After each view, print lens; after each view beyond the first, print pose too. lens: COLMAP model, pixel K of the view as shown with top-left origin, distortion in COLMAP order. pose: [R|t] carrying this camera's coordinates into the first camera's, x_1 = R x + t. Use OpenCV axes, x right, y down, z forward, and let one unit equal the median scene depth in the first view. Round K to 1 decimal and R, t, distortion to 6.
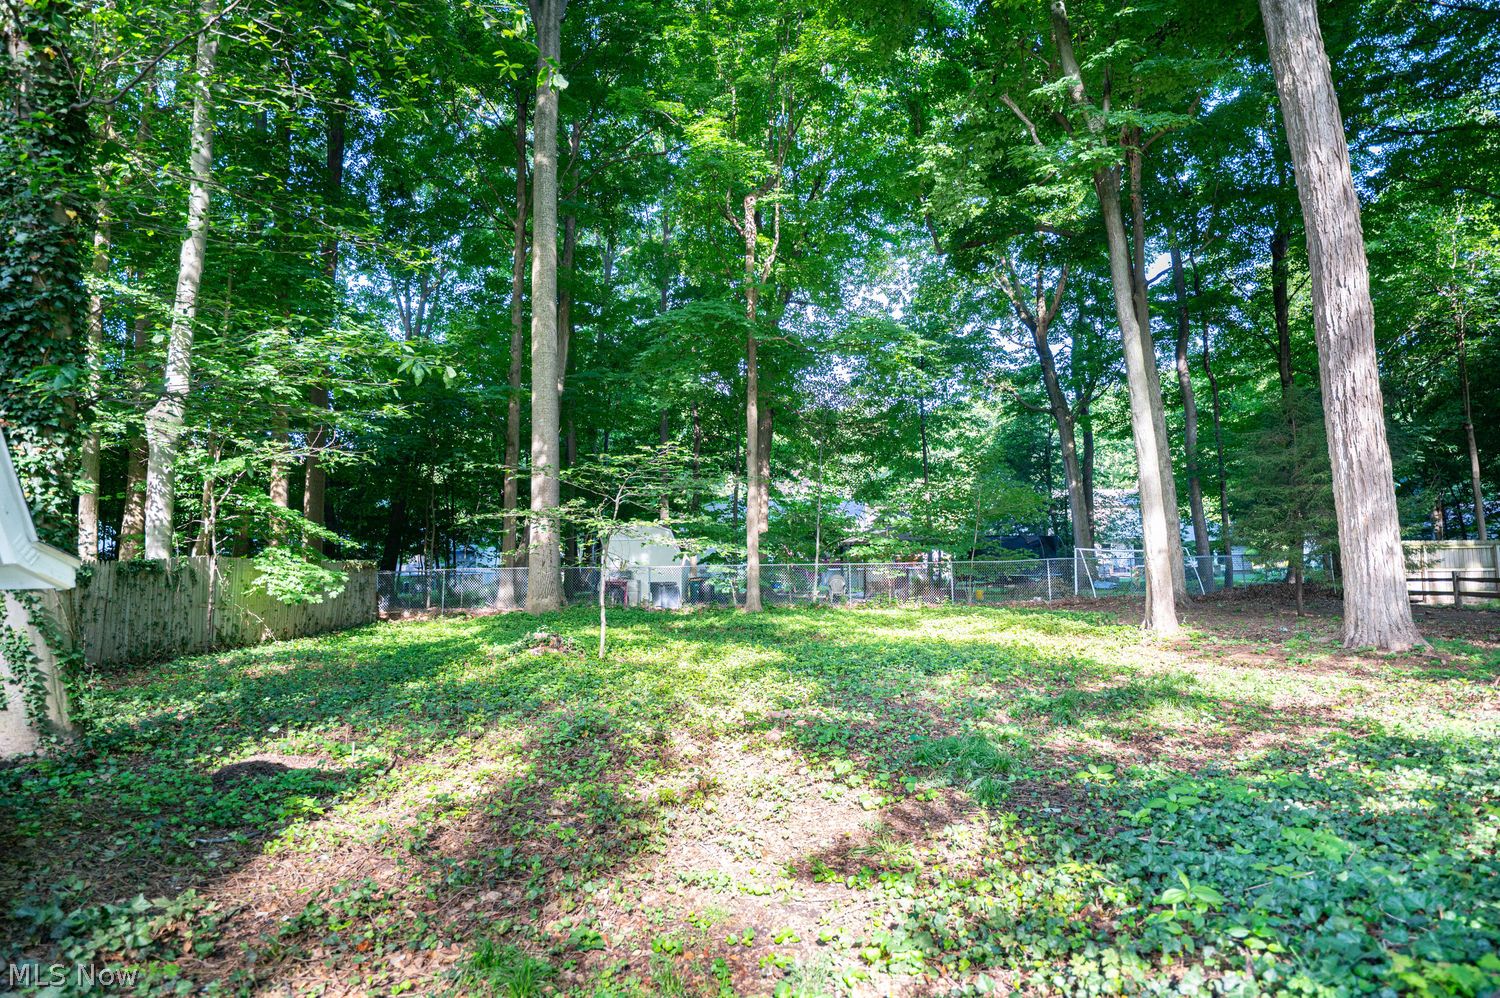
lens RADIAL K [[791.2, 0, 750.5], [0, 791.2, 524.1], [0, 0, 1]] dist [0.000728, 0.000263]
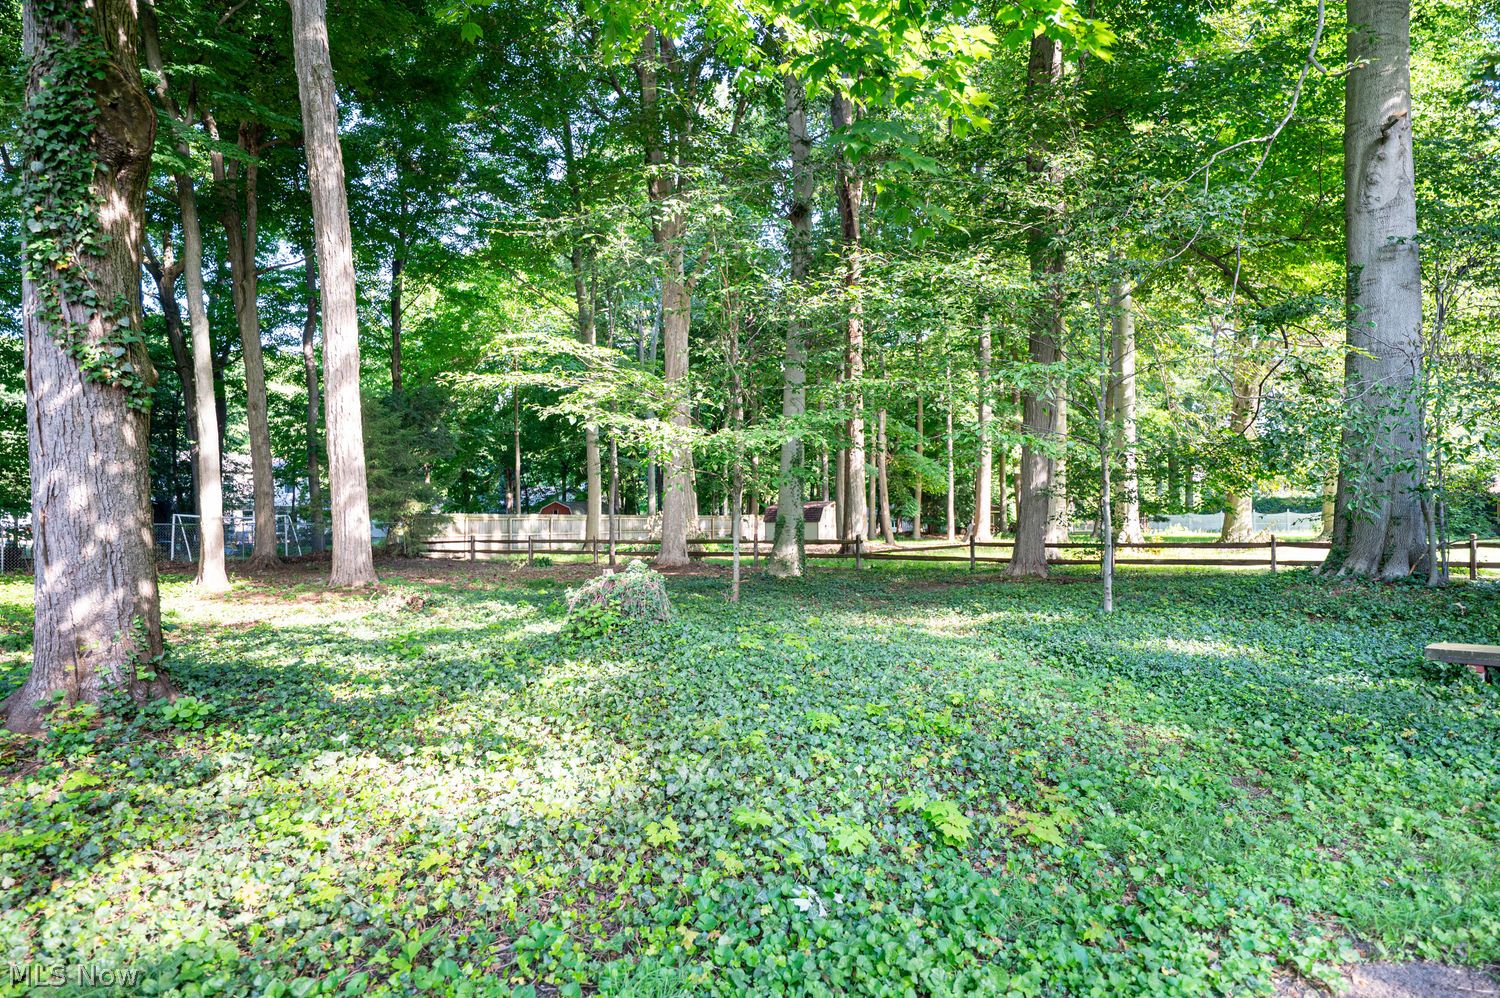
lens RADIAL K [[791.2, 0, 750.5], [0, 791.2, 524.1], [0, 0, 1]] dist [0.000728, 0.000263]
pose [[0.575267, 0.008470, 0.817922, 0.001604], [-0.042380, 0.998912, 0.019463, -0.011287], [-0.816867, -0.045860, 0.575000, -0.244037]]
